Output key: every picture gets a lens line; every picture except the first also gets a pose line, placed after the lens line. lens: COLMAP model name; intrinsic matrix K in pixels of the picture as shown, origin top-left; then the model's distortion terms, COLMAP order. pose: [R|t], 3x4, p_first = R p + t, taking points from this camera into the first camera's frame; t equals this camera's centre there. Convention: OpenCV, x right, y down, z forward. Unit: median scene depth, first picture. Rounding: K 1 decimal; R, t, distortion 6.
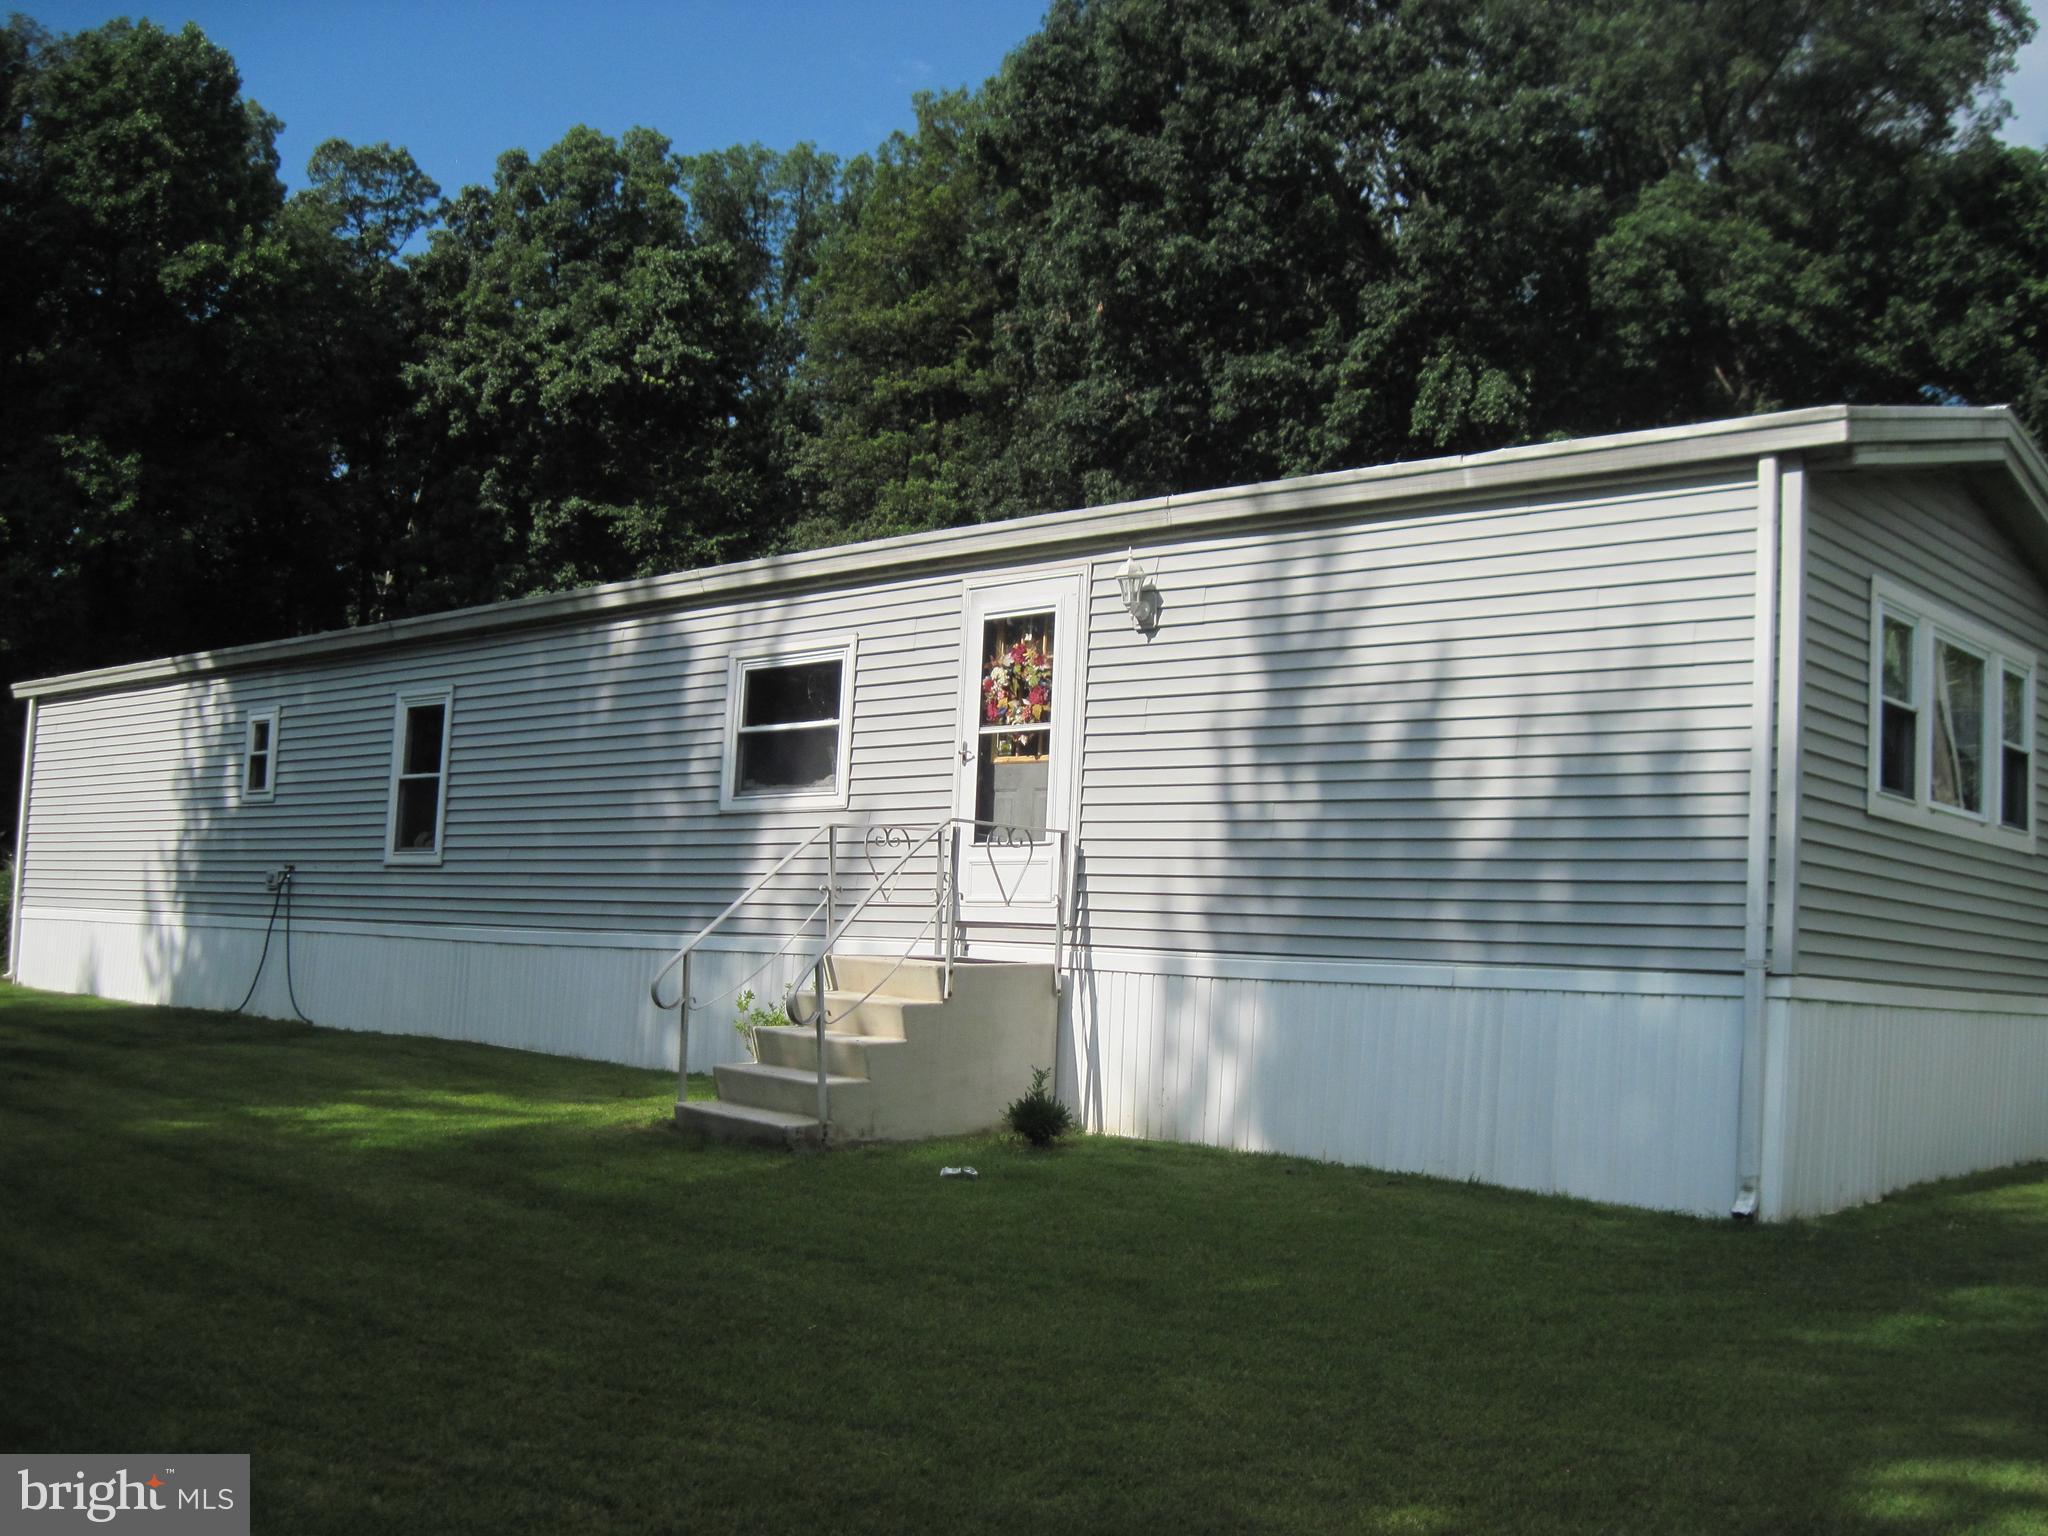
lens RADIAL K [[2105.5, 0, 1029.9], [0, 2105.5, 776.5], [0, 0, 1]] dist [-0.104520, 0.000000]
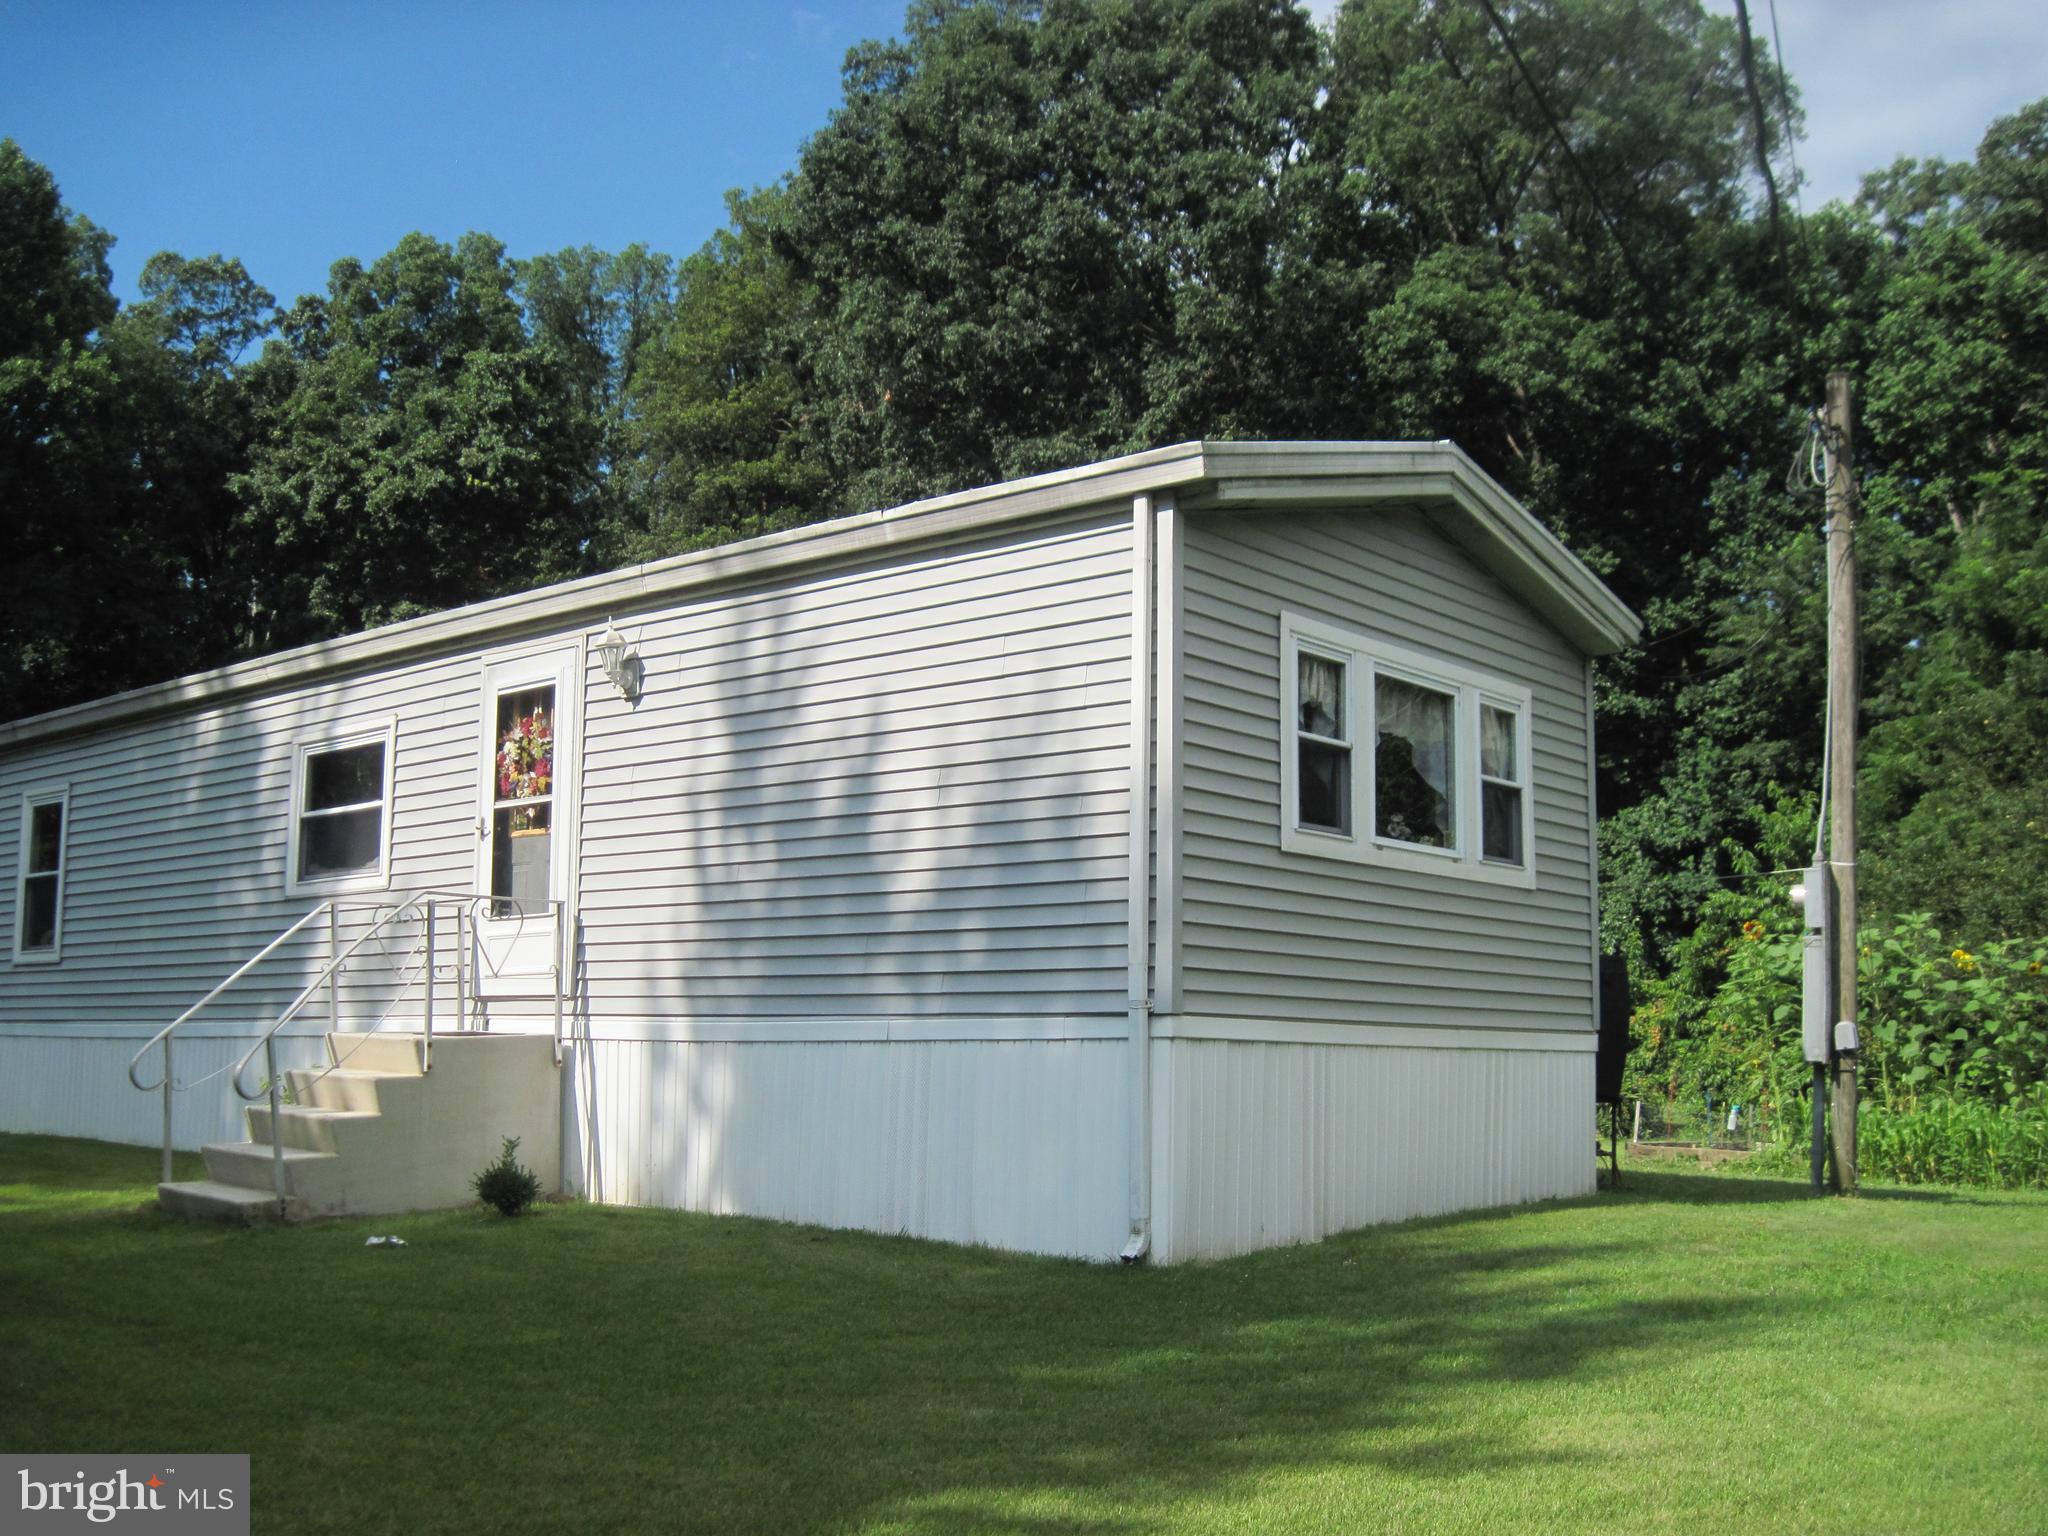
lens RADIAL K [[2105.5, 0, 1020.0], [0, 2105.5, 783.4], [0, 0, 1]] dist [-0.104520, 0.000000]
pose [[0.998516, -0.034394, 0.042232, 0.147719], [0.036065, 0.998570, -0.039461, 0.013011], [-0.040815, 0.040926, 0.998328, -0.004107]]
